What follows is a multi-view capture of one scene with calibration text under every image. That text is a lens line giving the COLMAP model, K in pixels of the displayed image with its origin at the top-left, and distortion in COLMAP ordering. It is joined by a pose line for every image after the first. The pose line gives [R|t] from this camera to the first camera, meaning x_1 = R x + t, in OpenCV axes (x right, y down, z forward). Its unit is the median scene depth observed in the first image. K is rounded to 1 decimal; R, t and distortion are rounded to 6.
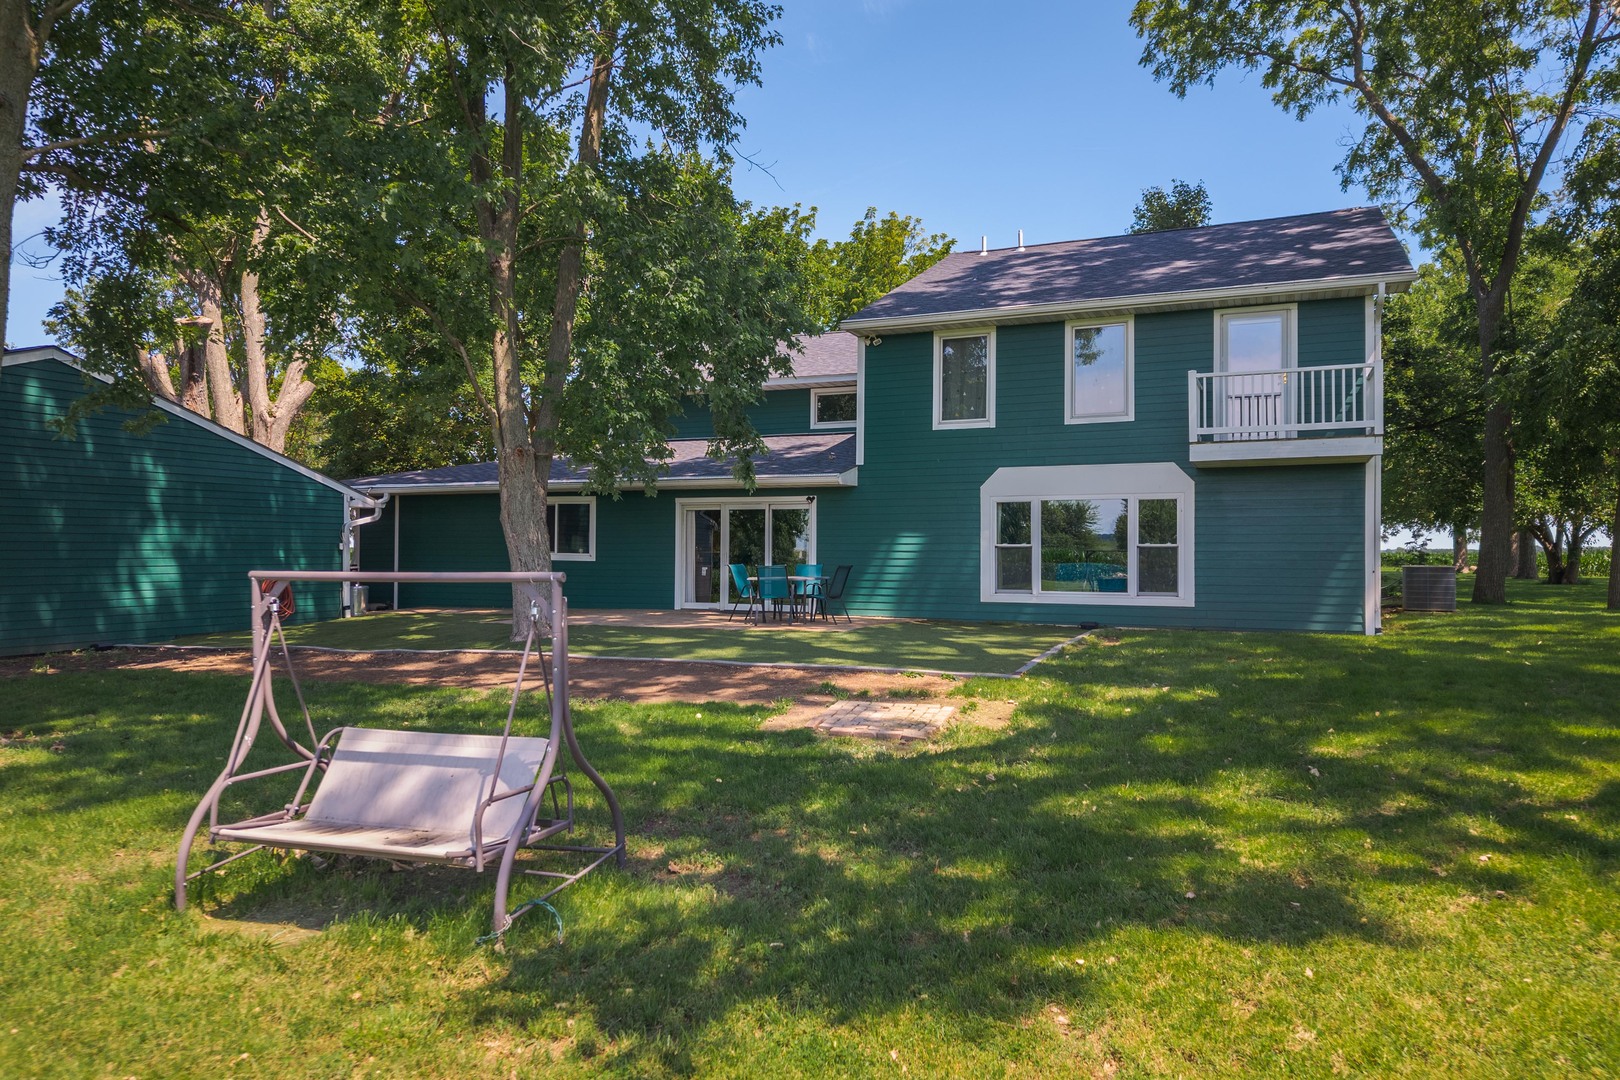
lens RADIAL K [[1094.6, 0, 808.2], [0, 1094.6, 560.3], [0, 0, 1]] dist [0.027509, -0.001119]
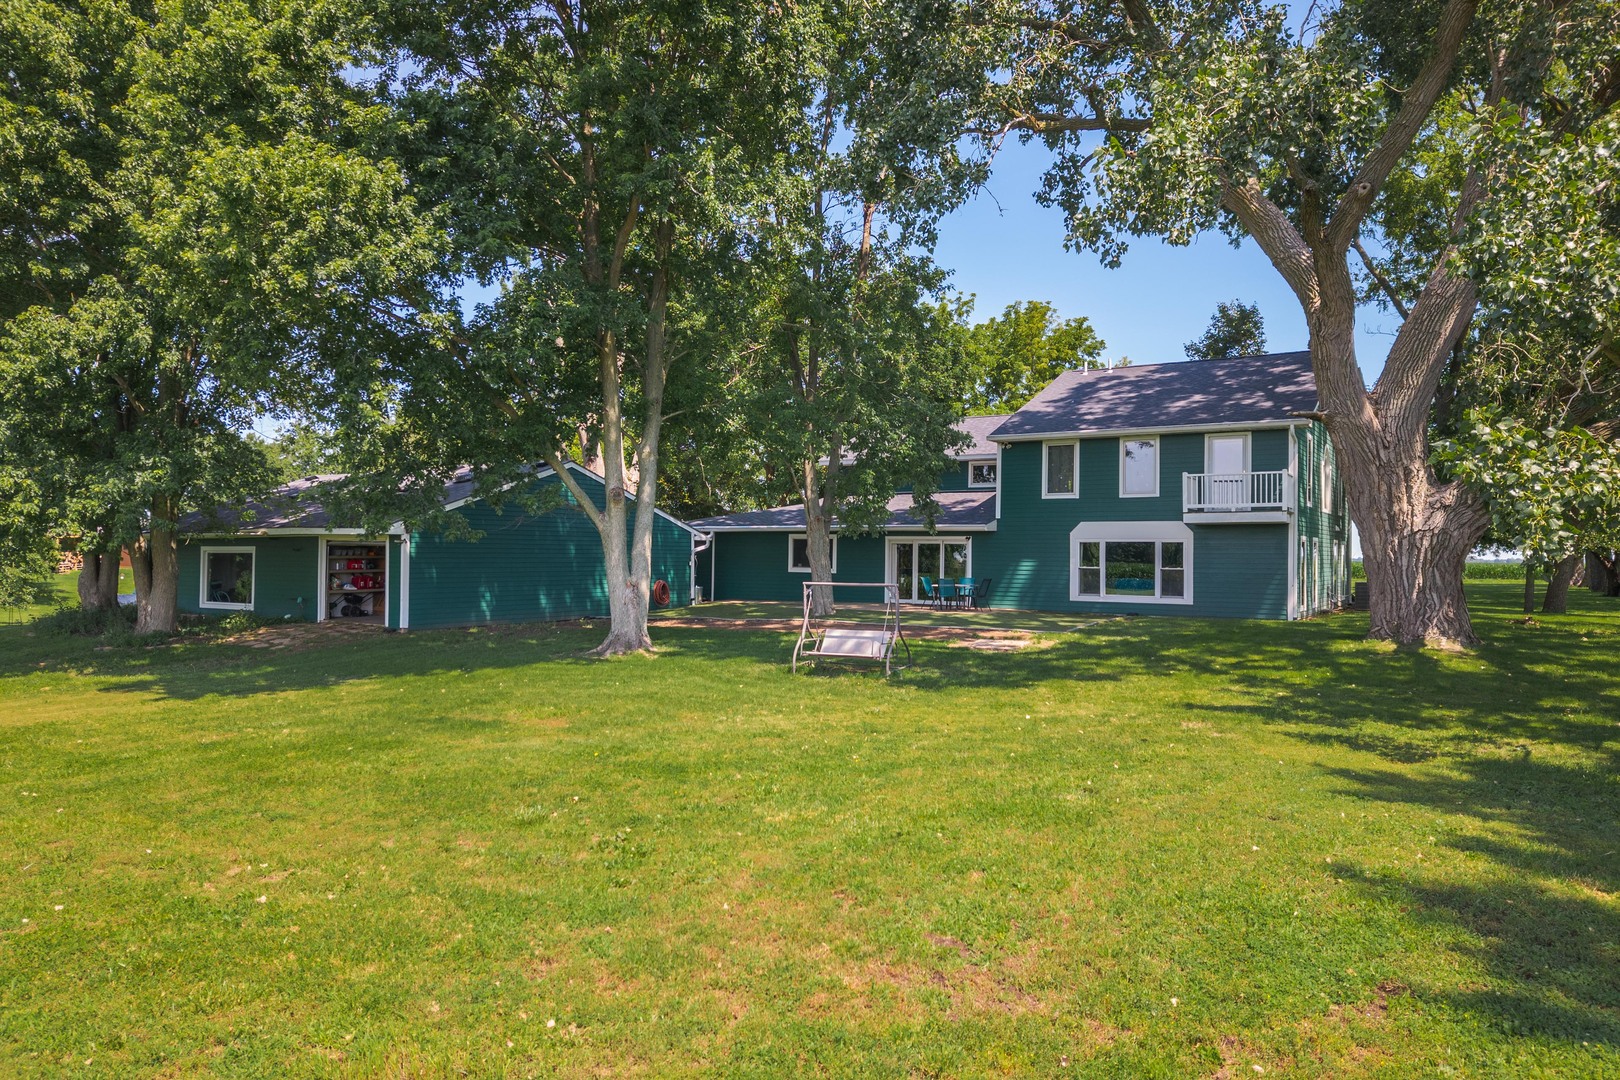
lens RADIAL K [[1094.6, 0, 808.2], [0, 1094.6, 560.3], [0, 0, 1]] dist [0.027509, -0.001119]
pose [[0.989815, 0.008368, -0.142112, -0.001989], [-0.009153, 0.999946, -0.004876, -0.012303], [0.142064, 0.006127, 0.989839, -0.728327]]
